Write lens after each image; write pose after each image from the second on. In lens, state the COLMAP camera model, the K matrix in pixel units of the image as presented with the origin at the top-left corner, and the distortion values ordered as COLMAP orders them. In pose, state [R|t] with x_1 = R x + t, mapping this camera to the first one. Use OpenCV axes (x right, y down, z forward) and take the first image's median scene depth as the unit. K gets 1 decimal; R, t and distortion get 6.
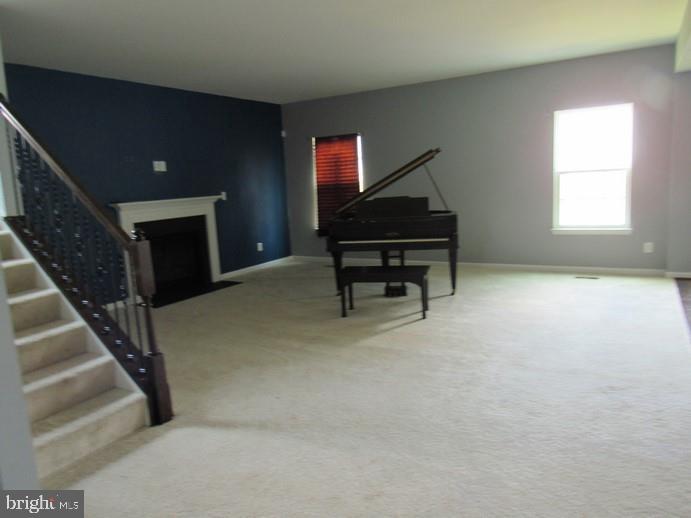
lens RADIAL K [[494.3, 0, 345.8], [0, 494.3, 256.6], [0, 0, 1]] dist [-0.002571, 0.004220]
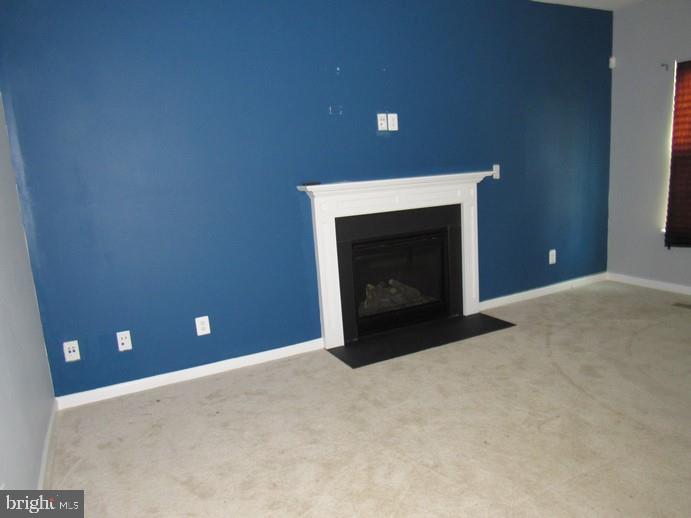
lens RADIAL K [[494.3, 0, 349.0], [0, 494.3, 262.9], [0, 0, 1]] dist [-0.002571, 0.004220]
pose [[0.847069, 0.092842, -0.523311, -0.075911], [-0.060045, 0.995038, 0.079339, -0.050589], [0.528080, -0.035784, 0.848440, 0.403644]]
